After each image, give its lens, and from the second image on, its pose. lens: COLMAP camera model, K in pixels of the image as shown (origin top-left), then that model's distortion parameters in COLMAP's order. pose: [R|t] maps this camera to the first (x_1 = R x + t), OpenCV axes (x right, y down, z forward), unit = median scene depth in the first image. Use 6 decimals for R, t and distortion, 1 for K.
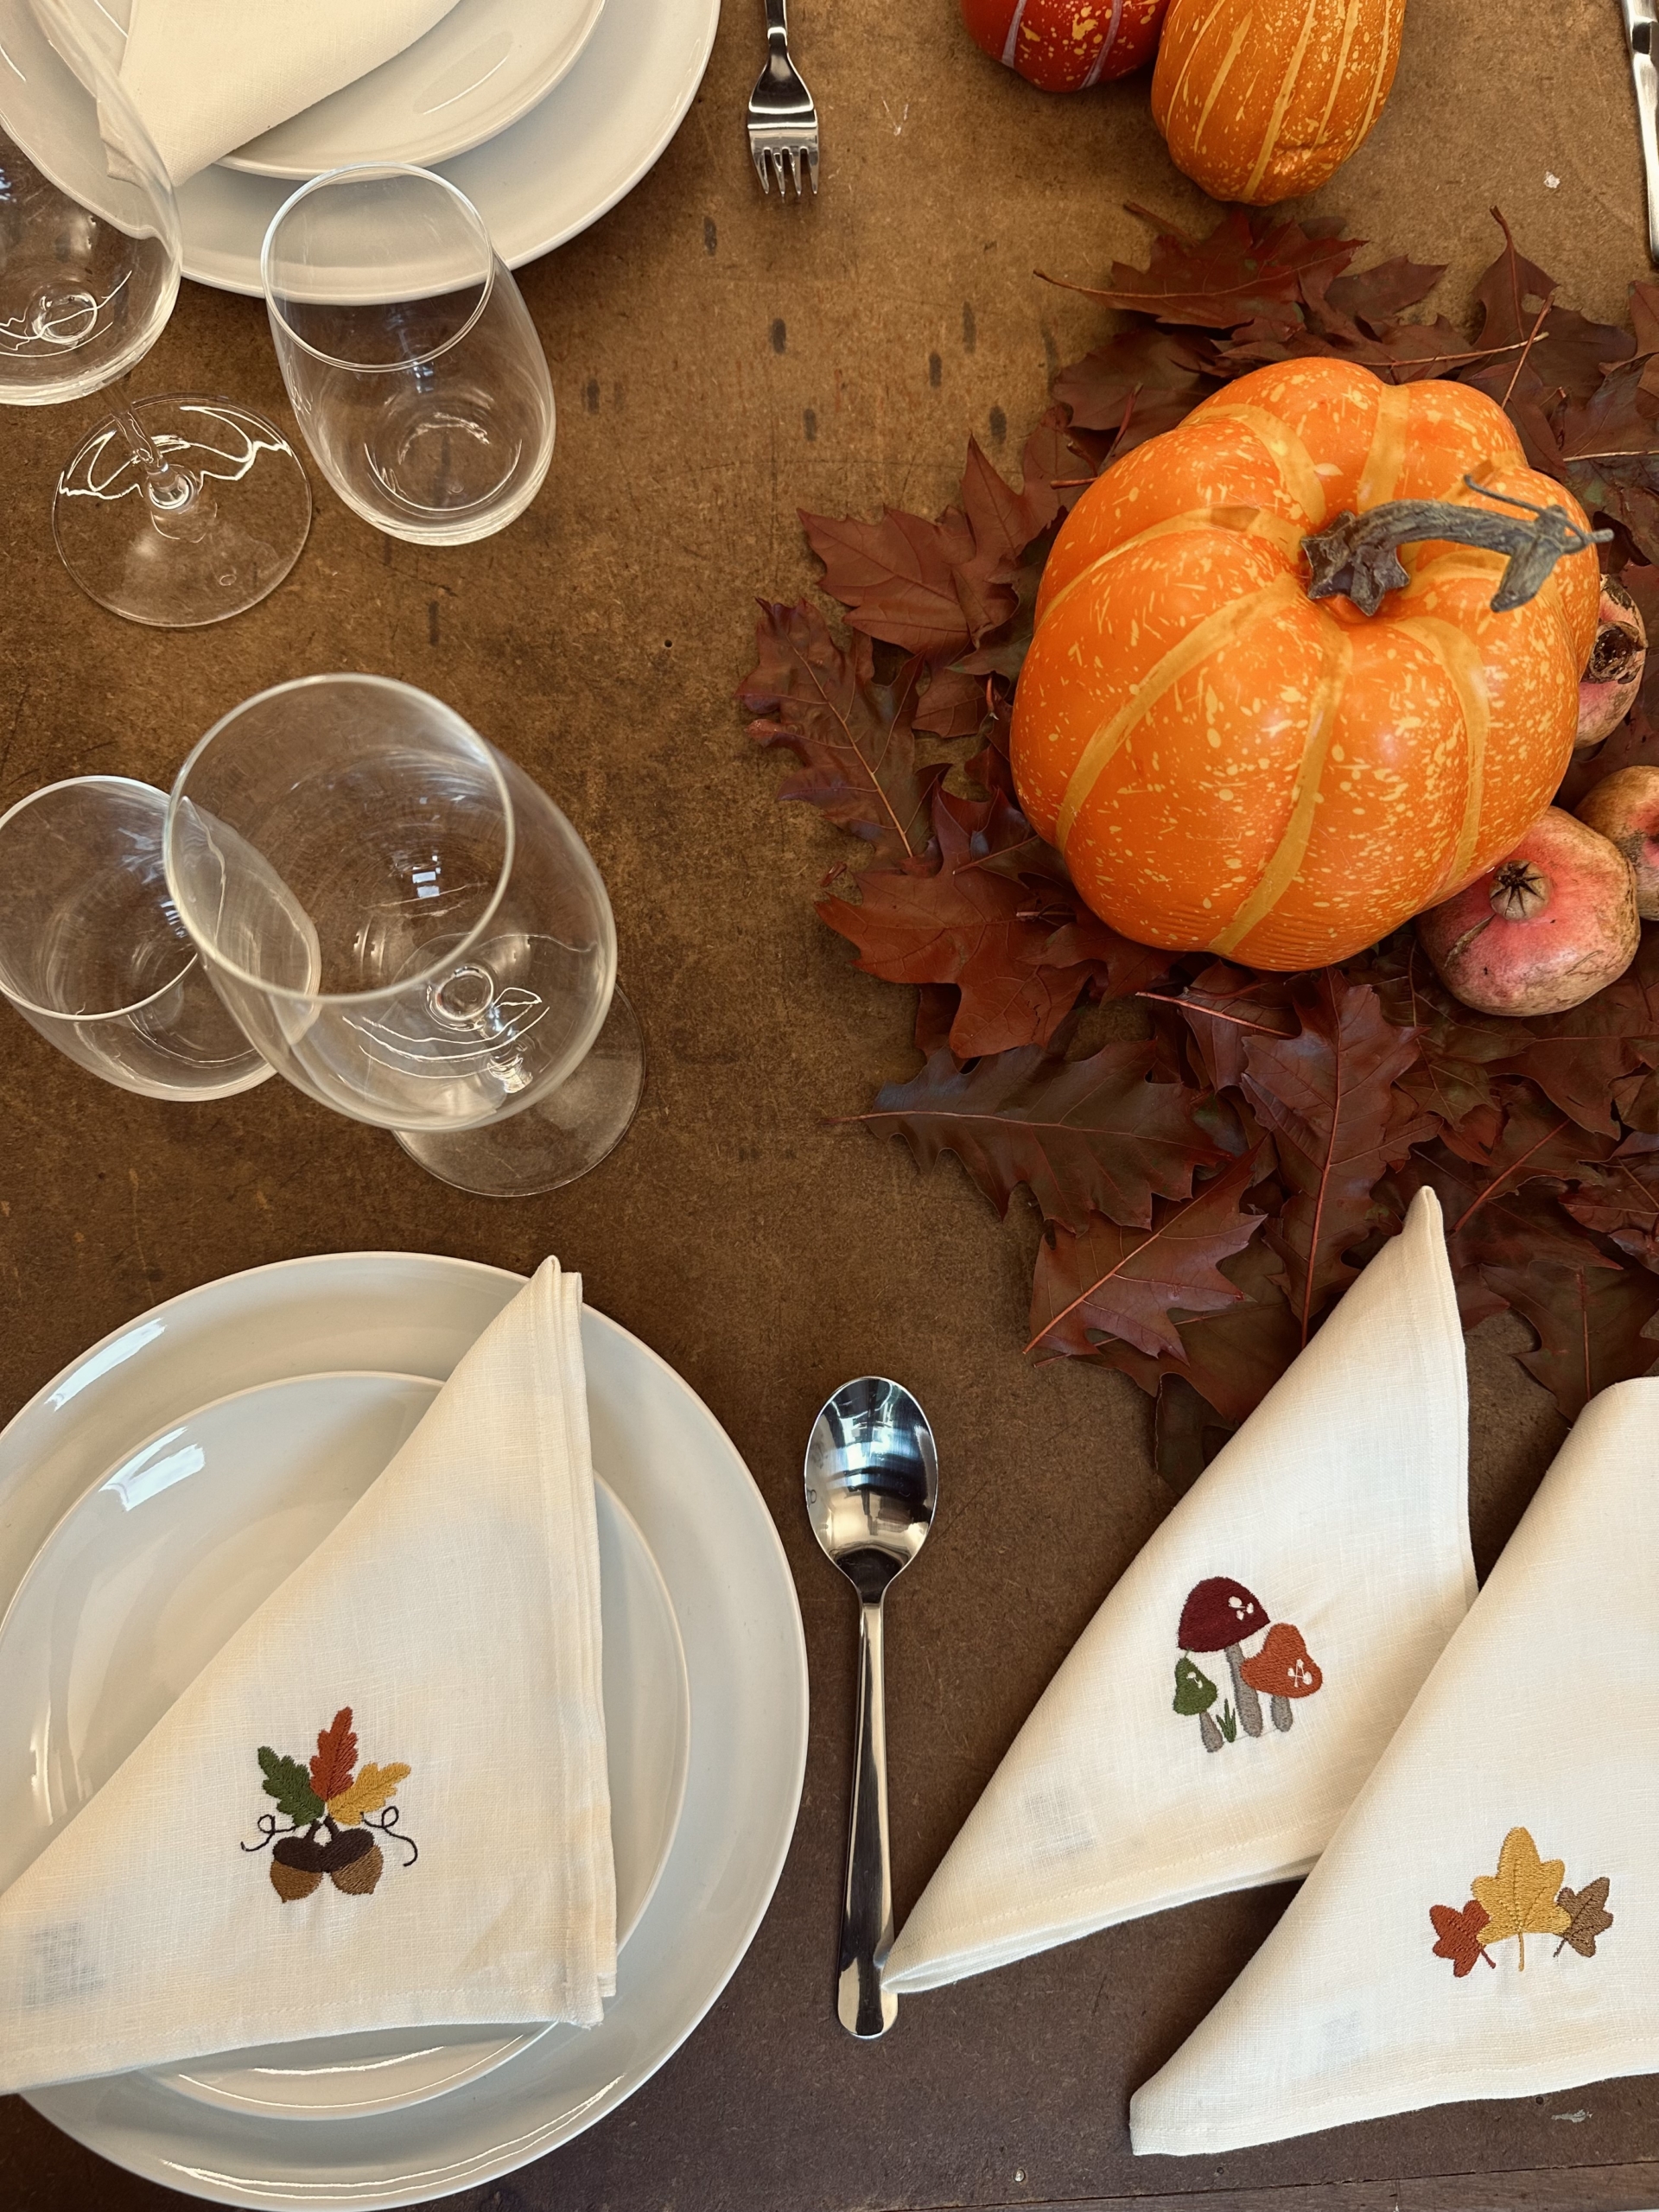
lens RADIAL K [[1559.0, 0, 829.5], [0, 1559.0, 1106.0], [0, 0, 1]] dist [-0.006050, -0.002039]
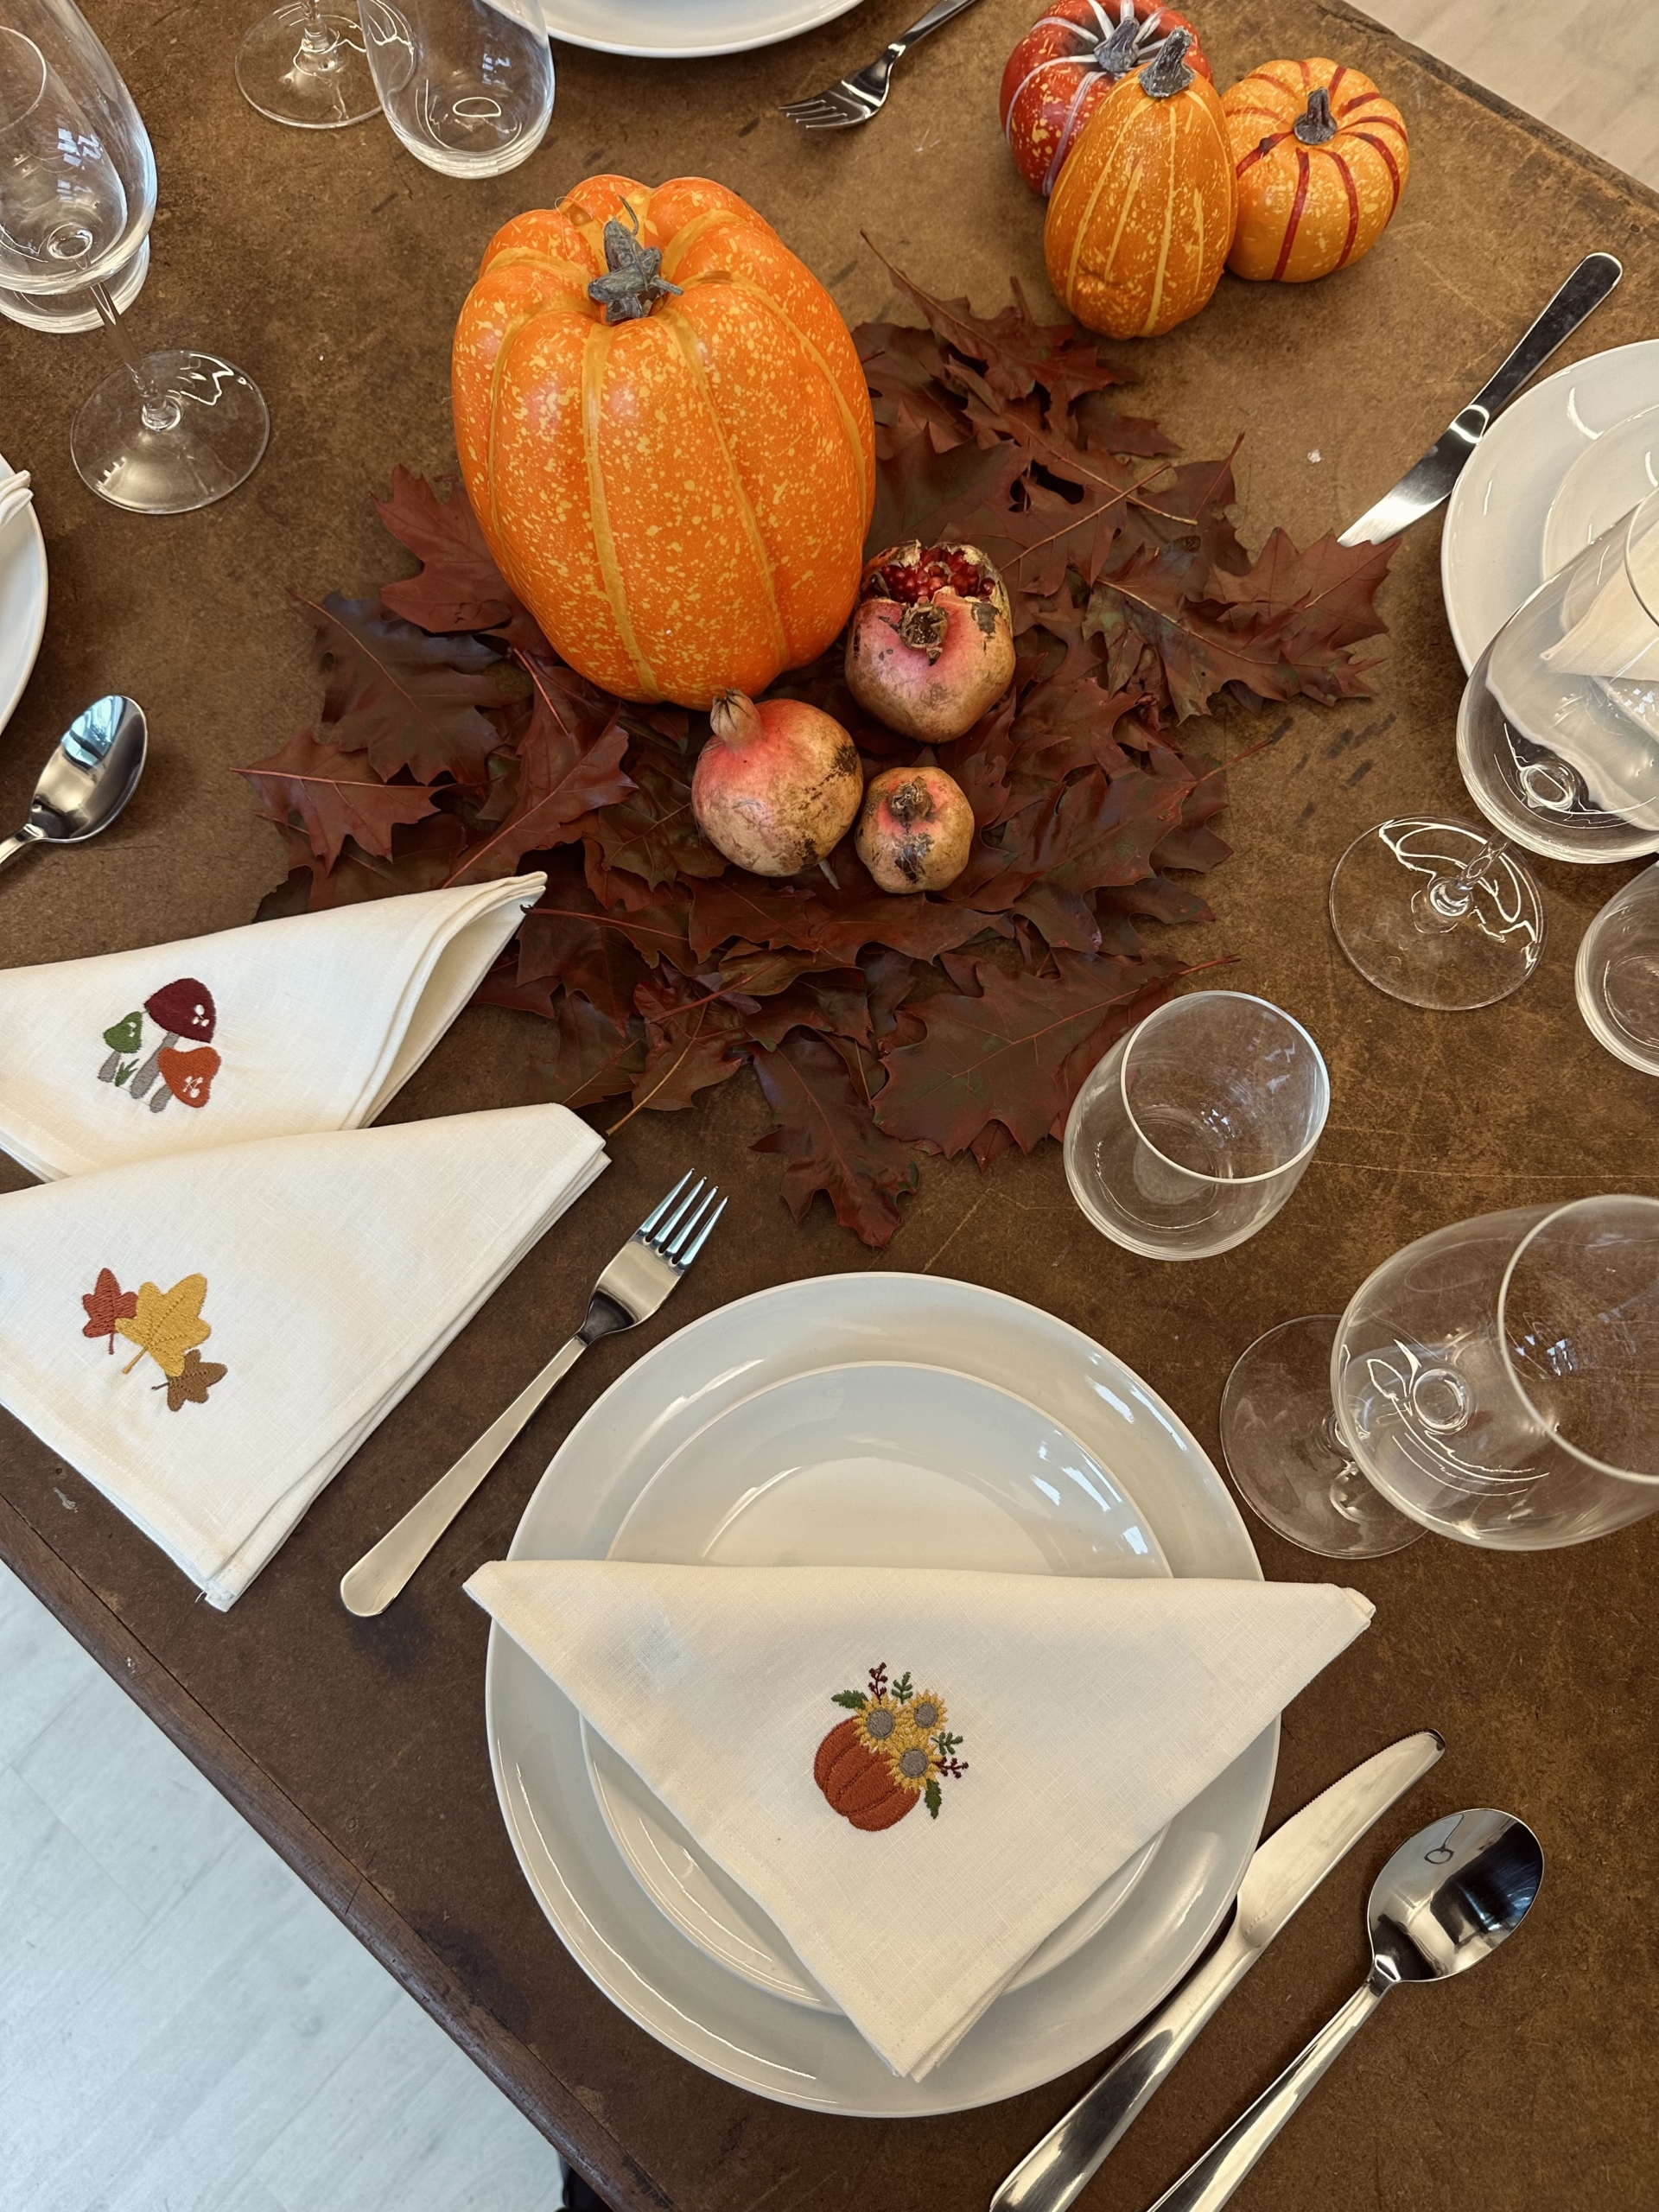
lens RADIAL K [[1543.2, 0, 829.5], [0, 1543.2, 1106.0], [0, 0, 1]] dist [-0.000024, 0.001510]
pose [[0.728455, 0.639167, -0.246616, 0.981145], [-0.670307, 0.739338, -0.063778, 0.116189], [0.141568, 0.211768, 0.967012, -0.108061]]
